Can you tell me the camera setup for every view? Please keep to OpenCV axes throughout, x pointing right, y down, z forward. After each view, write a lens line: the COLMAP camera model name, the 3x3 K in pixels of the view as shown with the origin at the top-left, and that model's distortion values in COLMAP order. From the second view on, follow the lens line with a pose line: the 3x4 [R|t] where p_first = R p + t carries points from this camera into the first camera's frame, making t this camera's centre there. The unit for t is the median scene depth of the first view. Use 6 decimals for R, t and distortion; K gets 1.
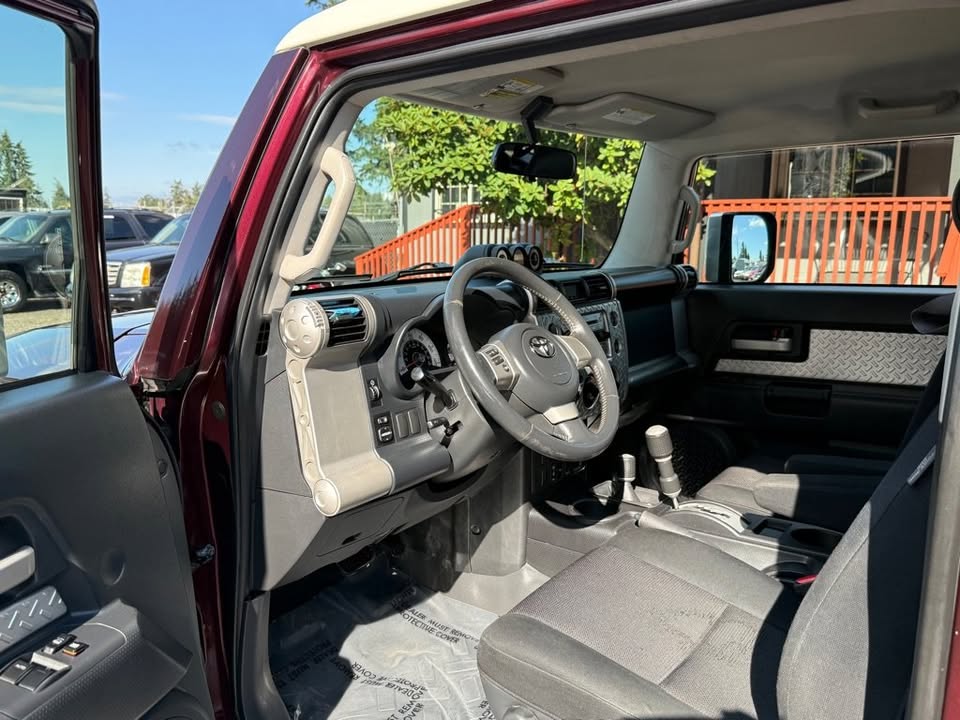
lens RADIAL K [[787.3, 0, 479.5], [0, 787.3, 357.9], [0, 0, 1]] dist [0.024324, -0.036811]
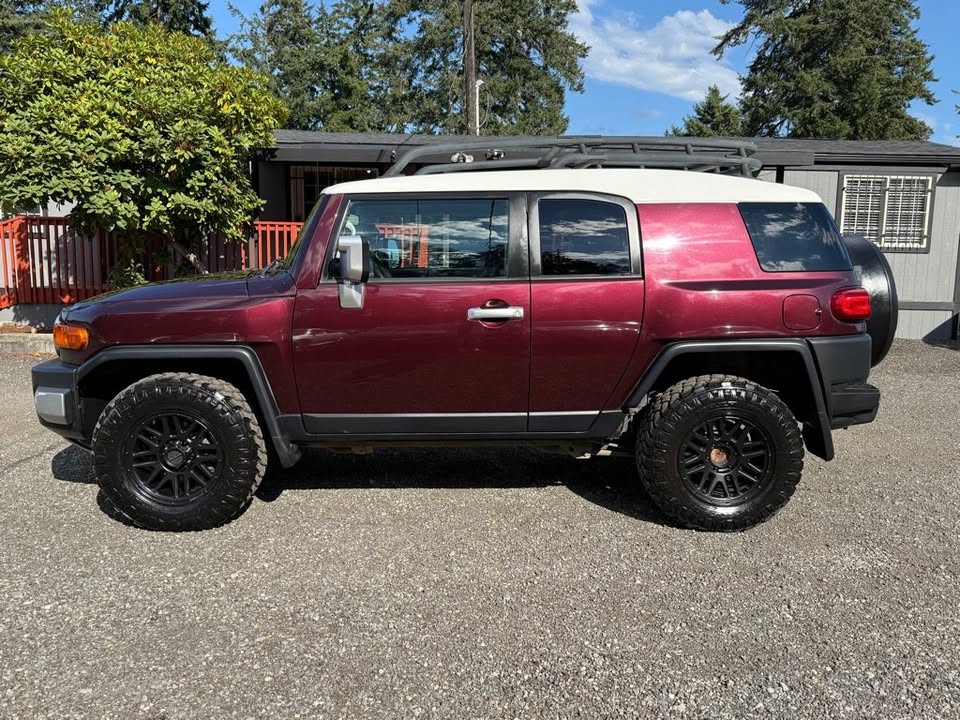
lens RADIAL K [[787.3, 0, 480.9], [0, 787.3, 359.5], [0, 0, 1]] dist [0.024324, -0.036811]
pose [[0.755298, -0.093323, 0.648703, -0.350724], [0.105067, 0.994250, 0.020702, 0.055511], [-0.646905, 0.052522, 0.760760, -0.292851]]
